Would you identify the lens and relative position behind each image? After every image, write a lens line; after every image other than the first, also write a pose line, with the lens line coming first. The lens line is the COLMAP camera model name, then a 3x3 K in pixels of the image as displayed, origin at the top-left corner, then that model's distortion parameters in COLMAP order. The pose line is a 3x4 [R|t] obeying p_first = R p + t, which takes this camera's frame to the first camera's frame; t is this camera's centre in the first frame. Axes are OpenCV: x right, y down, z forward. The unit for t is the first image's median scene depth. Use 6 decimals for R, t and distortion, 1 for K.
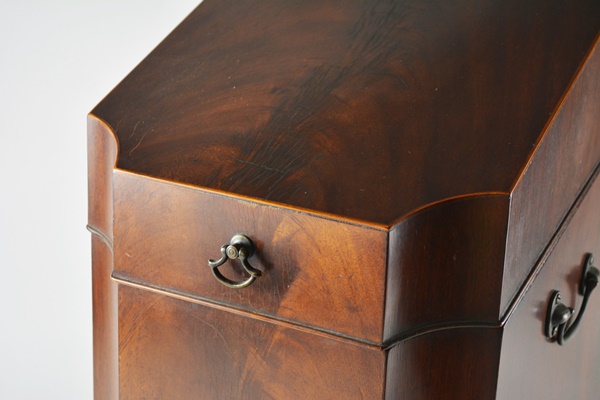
lens RADIAL K [[1222.8, 0, 300.0], [0, 1222.8, 200.0], [0, 0, 1]] dist [0.038242, -0.039418]
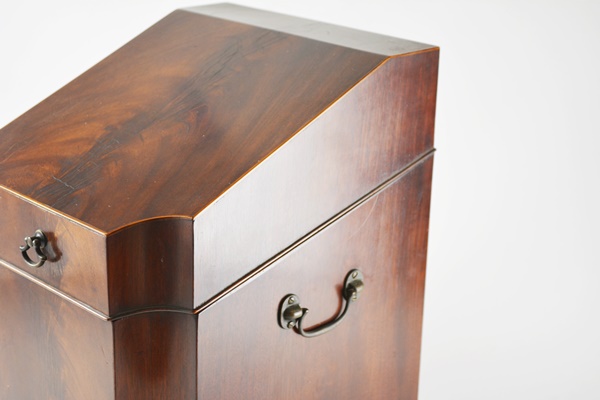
lens RADIAL K [[1222.8, 0, 300.0], [0, 1222.8, 200.0], [0, 0, 1]] dist [0.038242, -0.039418]
pose [[0.958249, 0.082132, -0.273884, 0.611880], [-0.079418, 0.996620, 0.021004, -0.058993], [0.274683, 0.001624, 0.961533, -0.279822]]
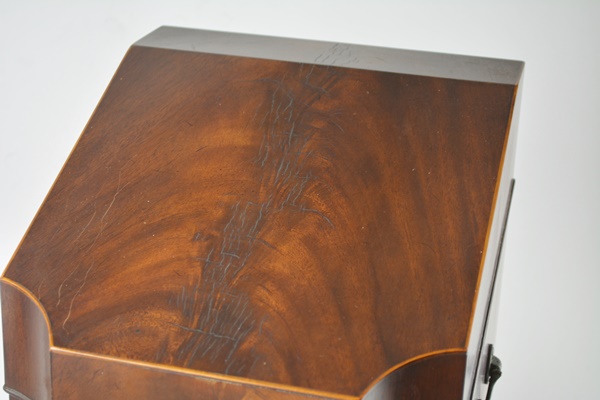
lens RADIAL K [[1222.8, 0, 300.0], [0, 1222.8, 200.0], [0, 0, 1]] dist [0.038242, -0.039418]
pose [[0.969364, -0.093618, 0.227087, -0.173446], [0.076219, 0.993527, 0.084231, -0.210388], [-0.233503, -0.064342, 0.970225, 0.032781]]
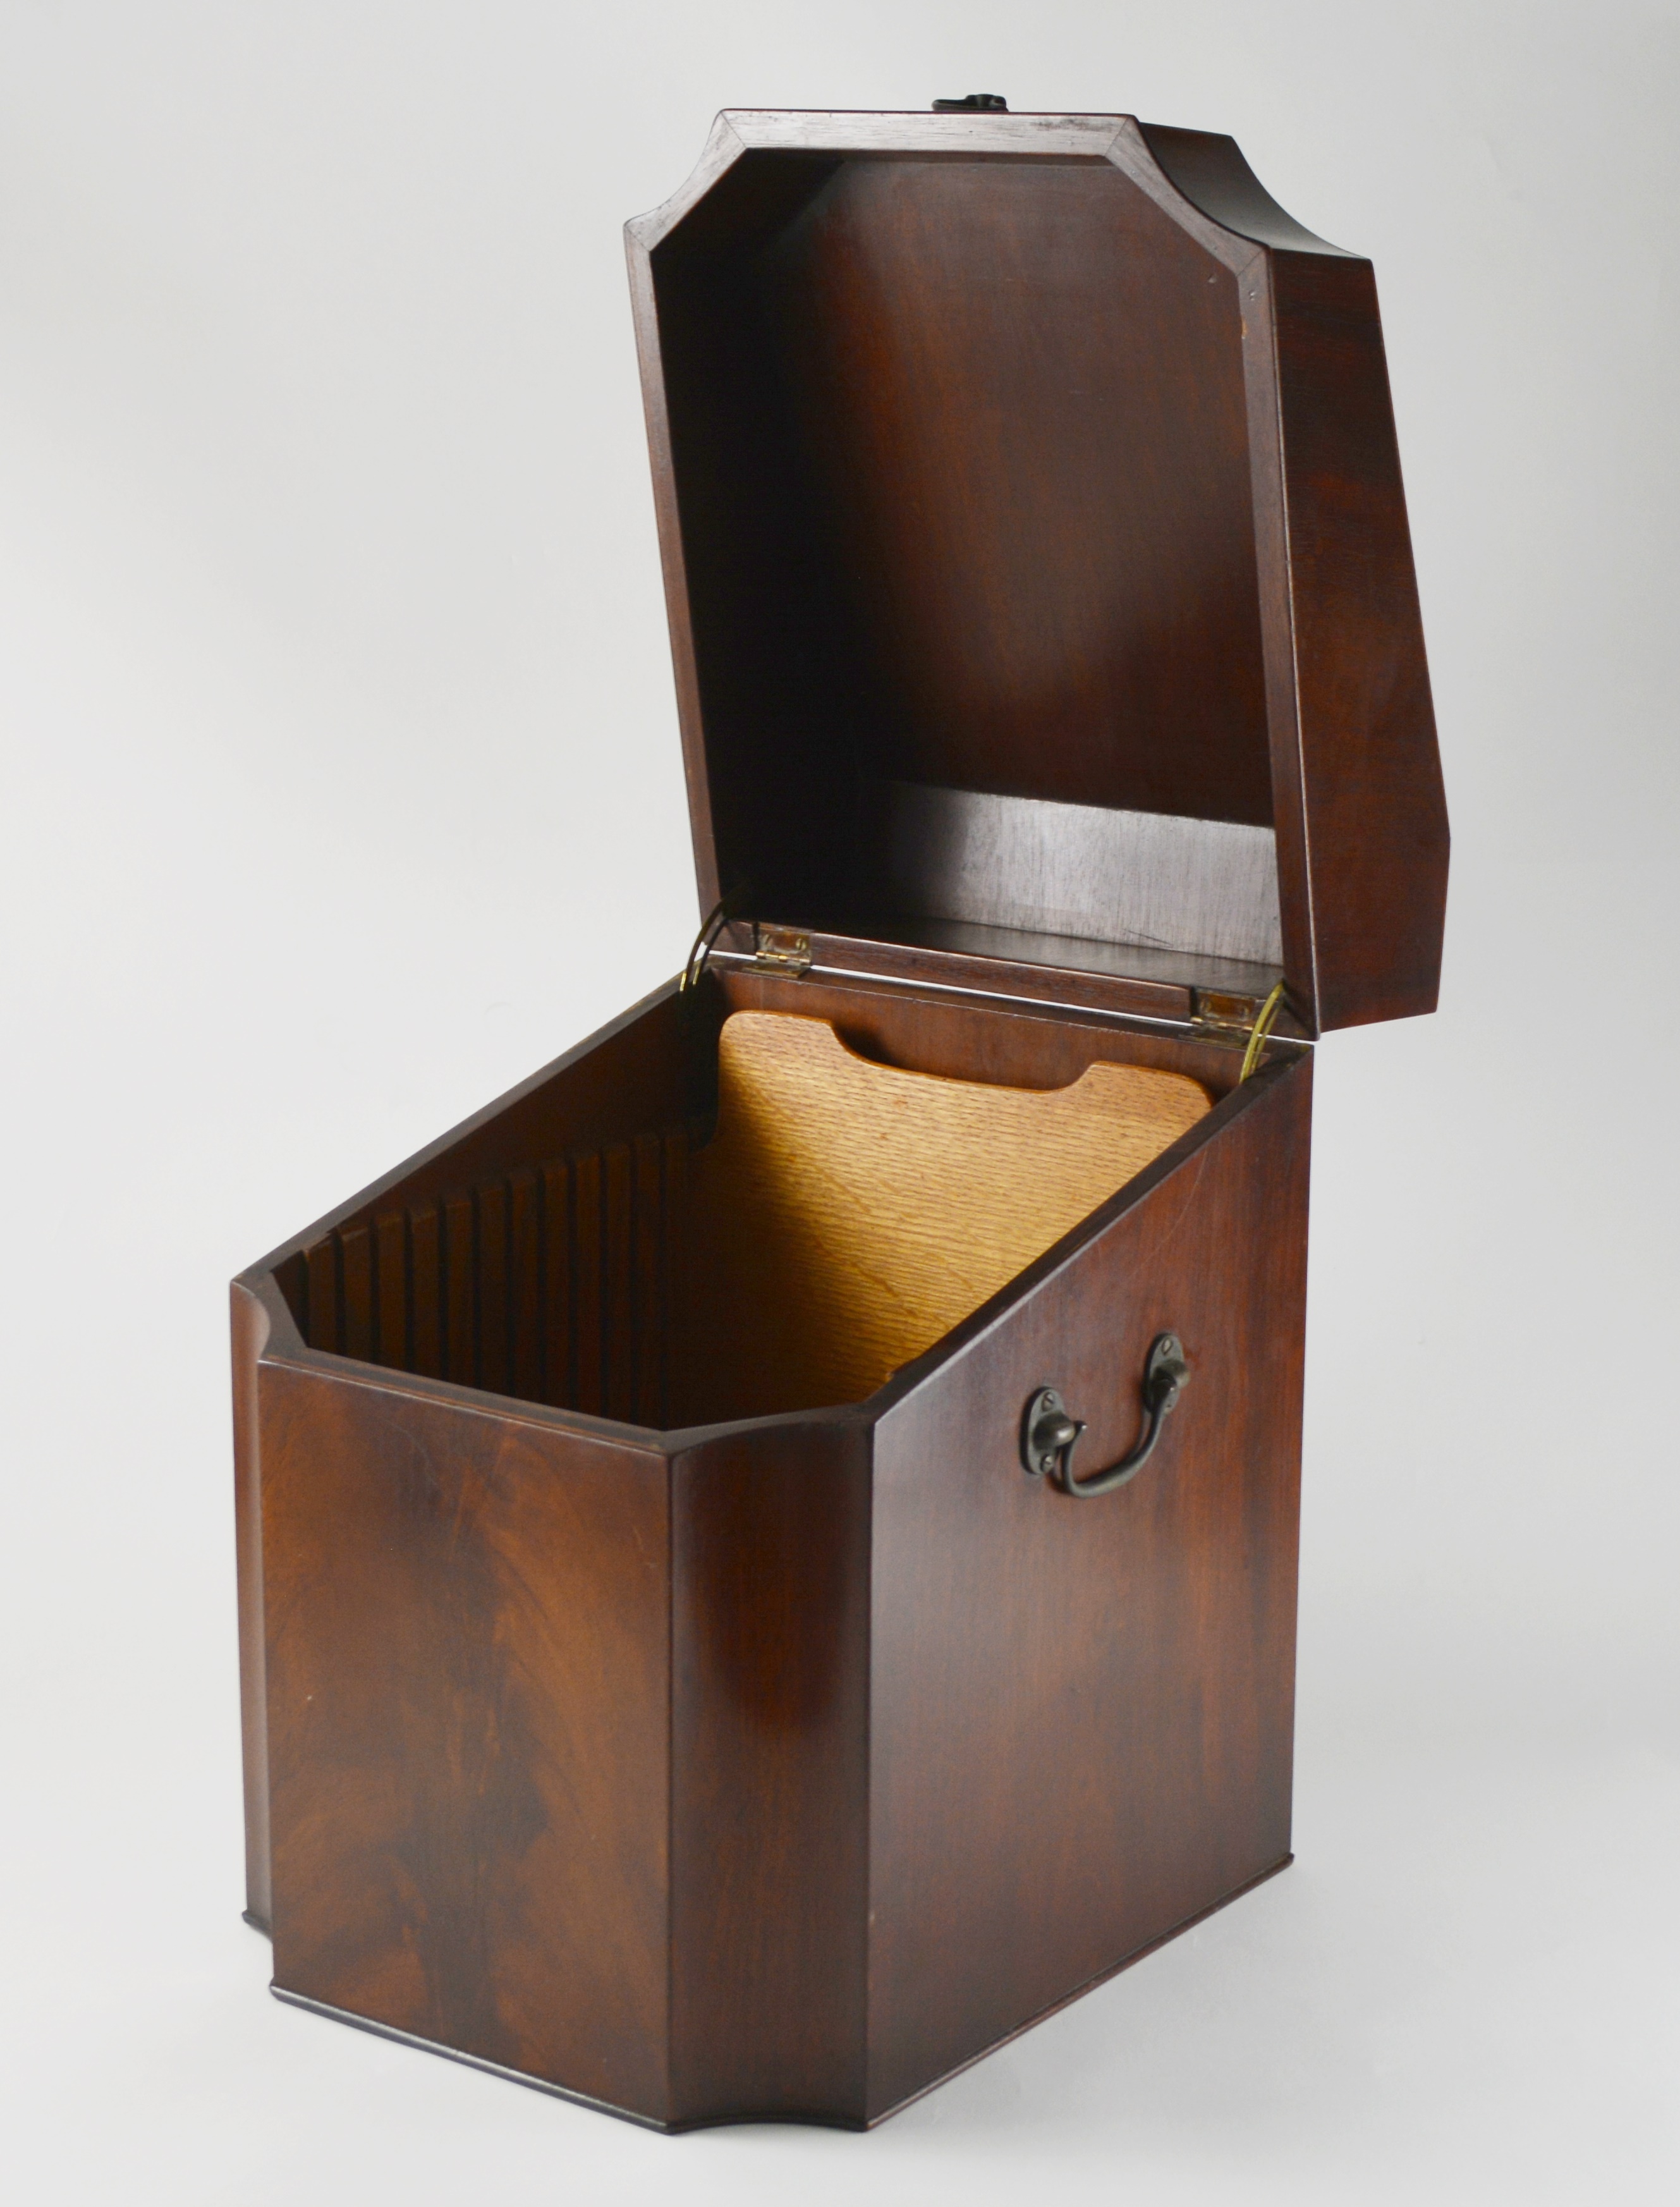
lens RADIAL K [[4507.3, 0, 840.0], [0, 4507.3, 1103.5], [0, 0, 1]] dist [0.005584, 0.006223]
pose [[0.990790, -0.002012, -0.135395, 0.418652], [-0.009350, 0.996486, -0.083232, 0.124812], [0.135087, 0.083731, 0.987290, -1.073076]]
